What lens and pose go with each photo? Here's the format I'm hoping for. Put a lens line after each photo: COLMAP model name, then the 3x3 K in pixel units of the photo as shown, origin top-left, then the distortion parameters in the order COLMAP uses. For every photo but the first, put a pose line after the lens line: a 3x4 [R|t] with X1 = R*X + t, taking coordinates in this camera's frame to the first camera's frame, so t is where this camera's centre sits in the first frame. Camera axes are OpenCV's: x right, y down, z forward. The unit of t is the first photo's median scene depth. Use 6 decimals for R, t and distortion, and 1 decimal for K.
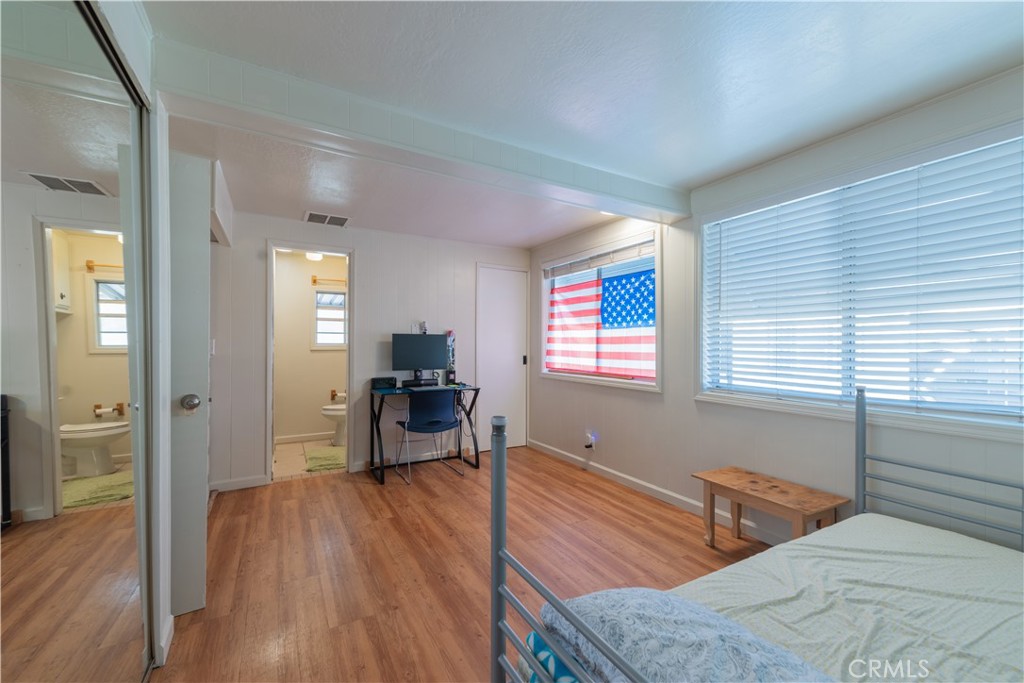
lens RADIAL K [[424.3, 0, 515.2], [0, 424.3, 346.9], [0, 0, 1]] dist [-0.000531, 0.000005]
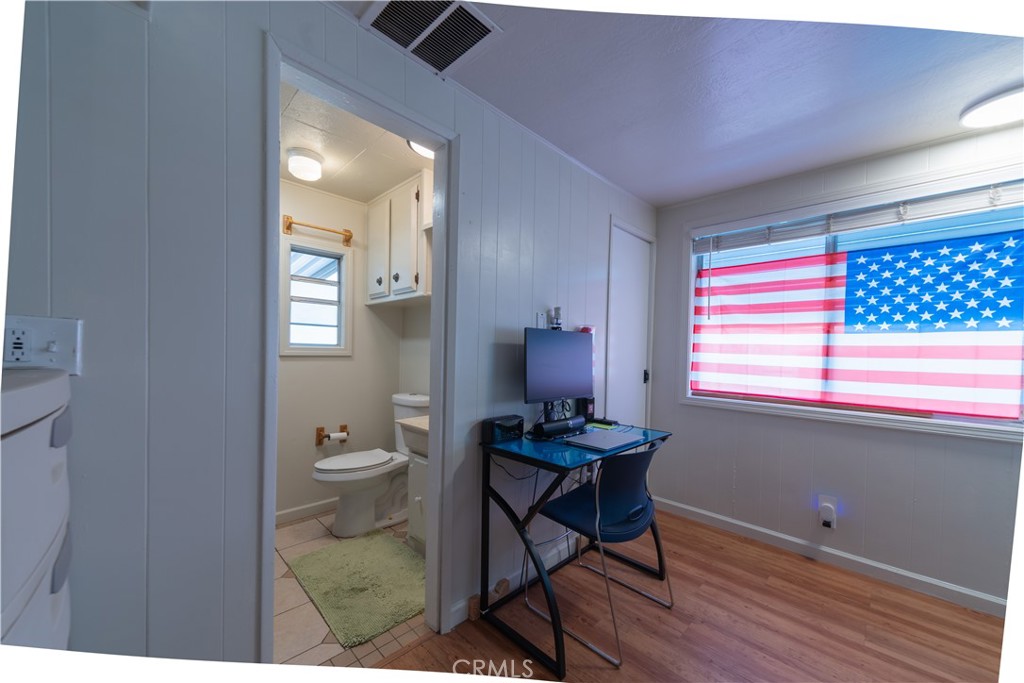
lens RADIAL K [[386.5, 0, 499.0], [0, 386.5, 360.4], [0, 0, 1]] dist [0.006545, 0.000020]
pose [[0.966559, 0.015138, 0.255998, -0.422881], [-0.021088, 0.999567, 0.020515, -0.002527], [-0.255576, -0.025227, 0.966460, 0.569925]]
